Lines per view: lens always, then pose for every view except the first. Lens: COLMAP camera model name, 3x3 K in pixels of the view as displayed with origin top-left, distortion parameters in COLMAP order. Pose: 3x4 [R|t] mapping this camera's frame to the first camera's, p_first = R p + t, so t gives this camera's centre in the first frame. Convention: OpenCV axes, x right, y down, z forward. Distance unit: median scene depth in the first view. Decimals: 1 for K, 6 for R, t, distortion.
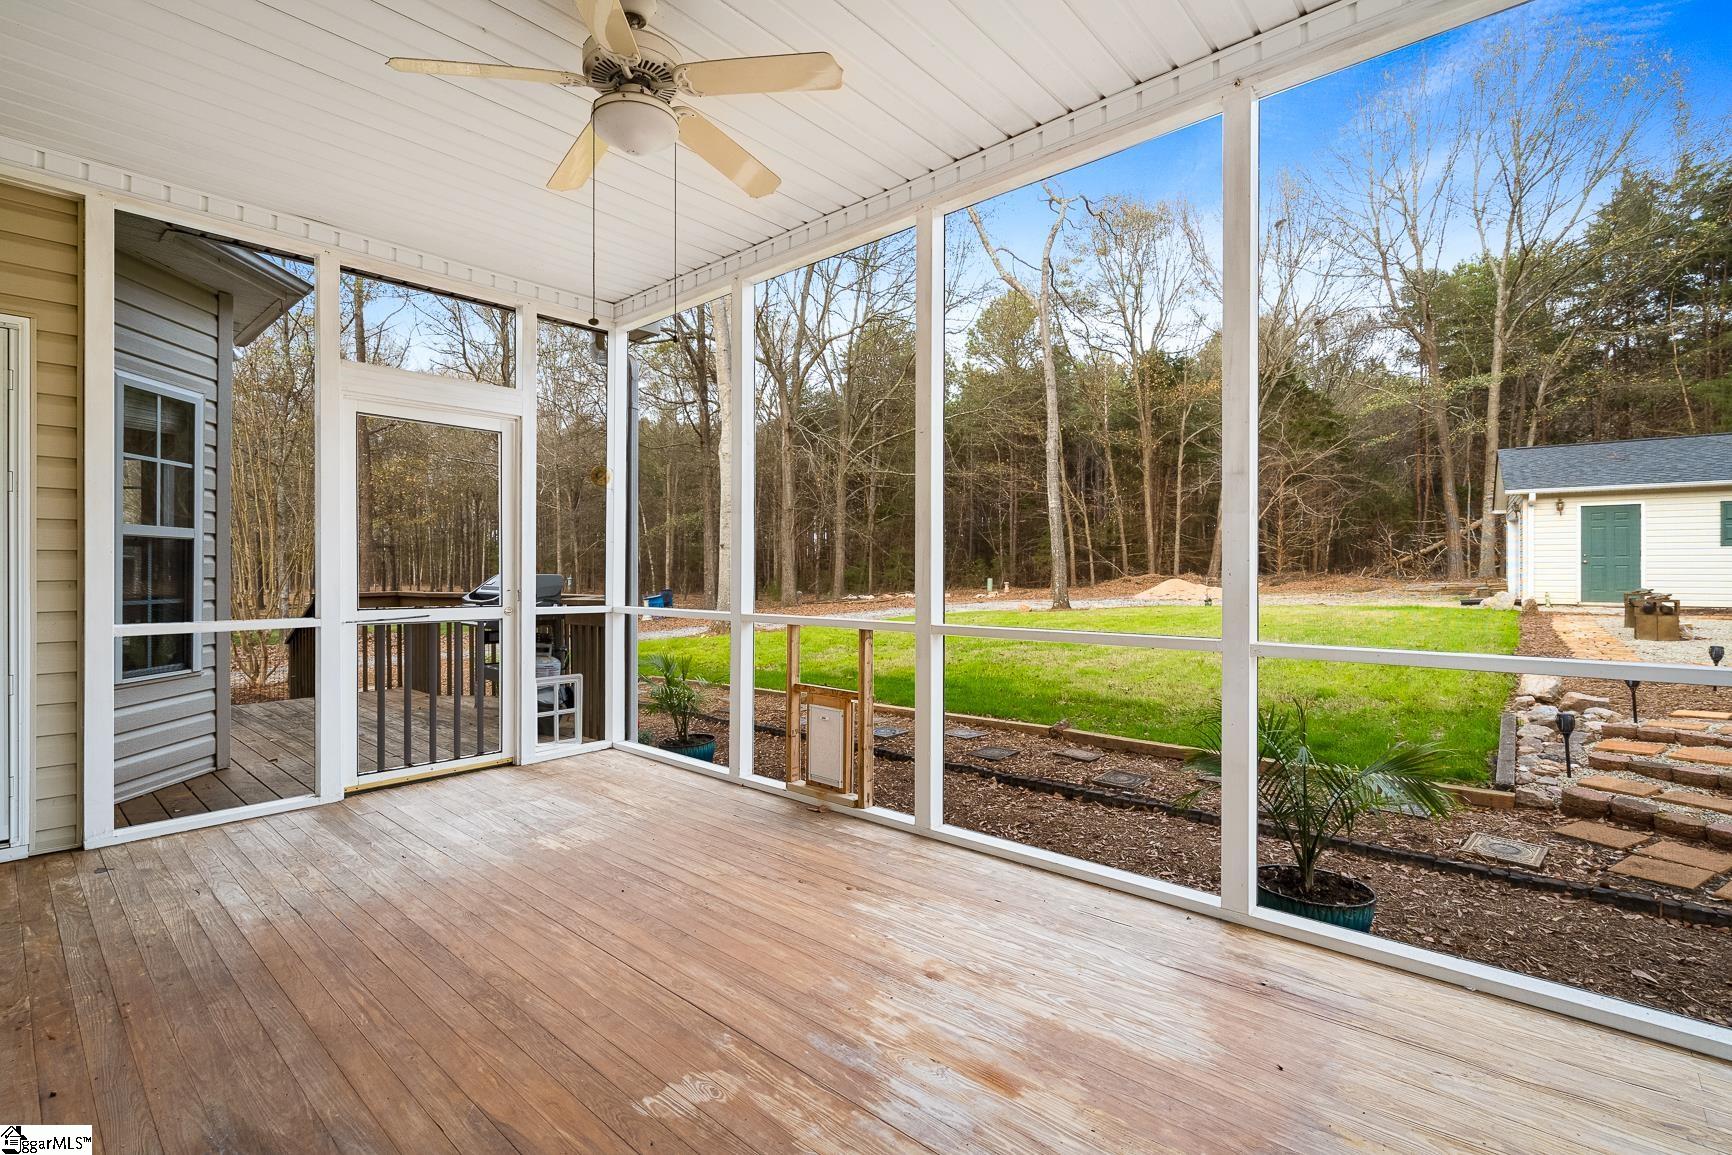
lens RADIAL K [[777.0, 0, 866.0], [0, 777.0, 577.5], [0, 0, 1]] dist [-0.002206, -0.000270]
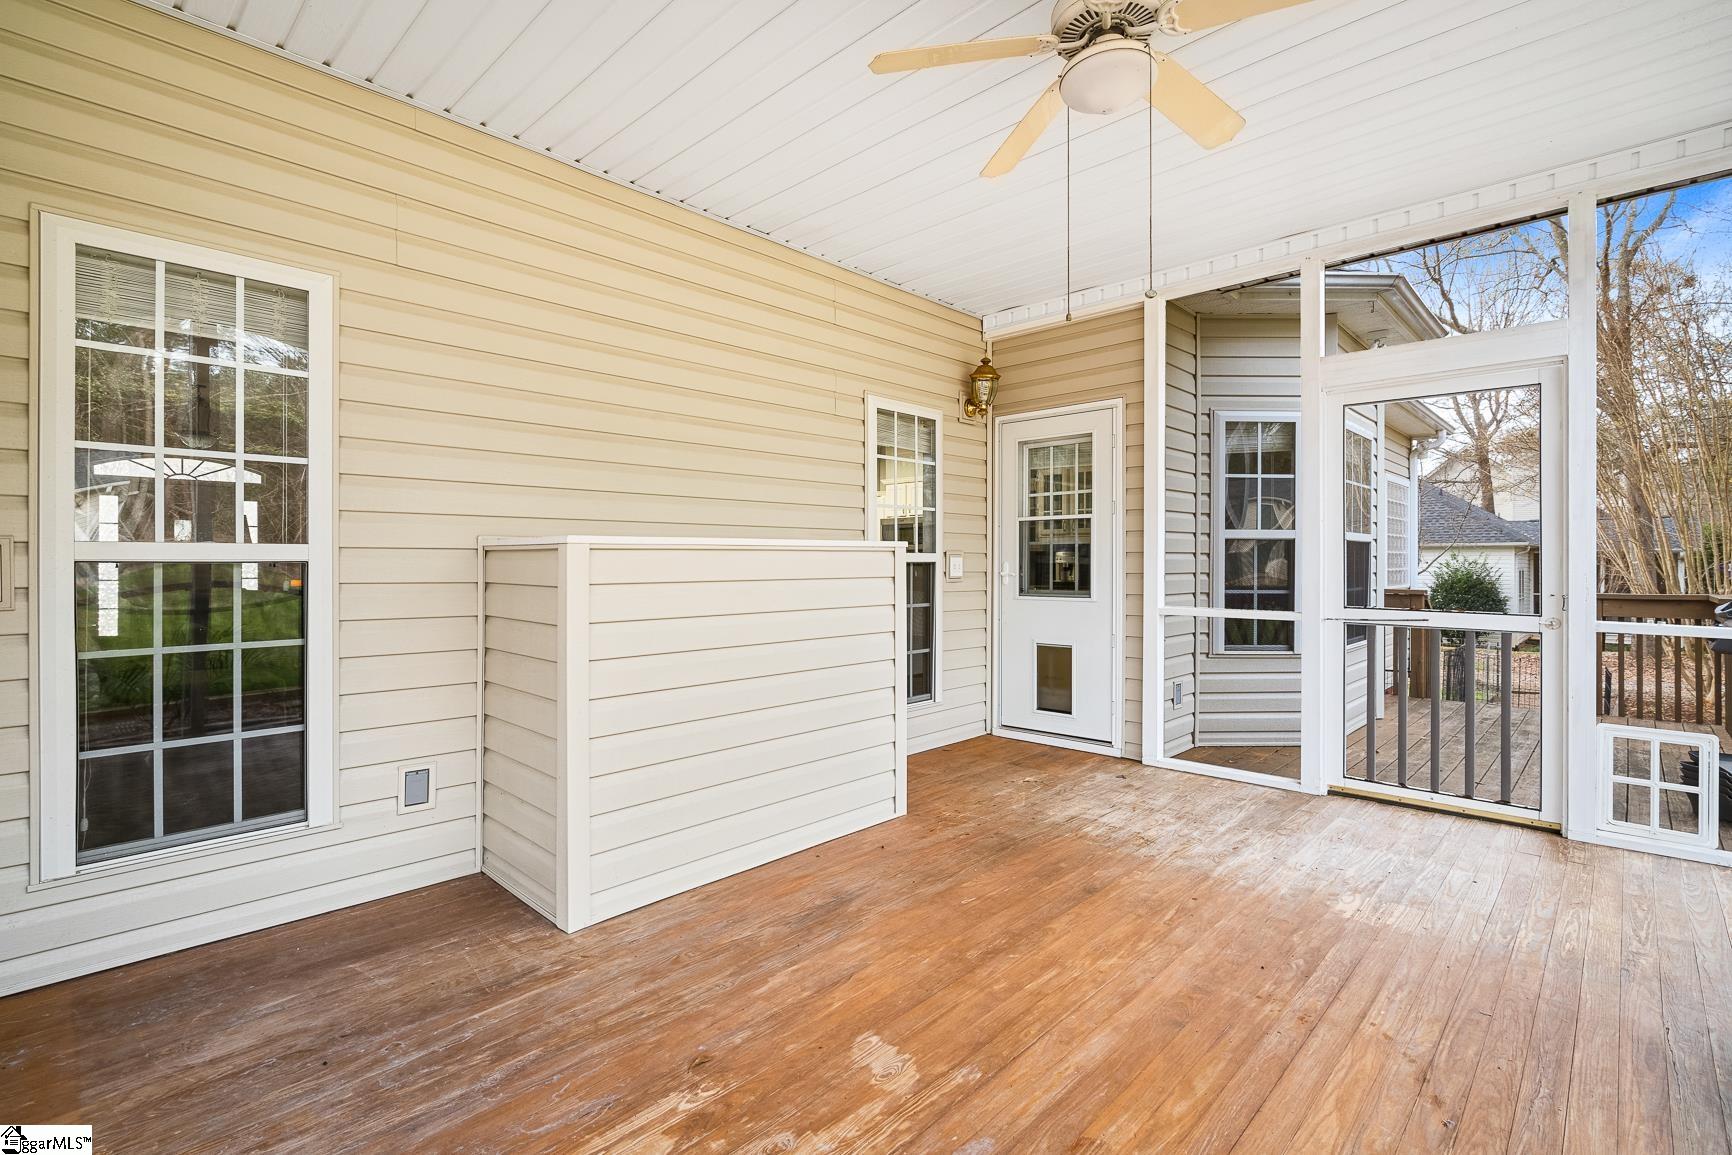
lens RADIAL K [[803.7, 0, 866.1], [0, 803.7, 563.7], [0, 0, 1]] dist [0.000856, 0.000285]
pose [[-0.036132, 0.002395, -0.999344, 0.461977], [-0.010707, 0.999939, 0.002784, -0.011990], [0.999290, 0.010801, -0.036104, 0.529491]]
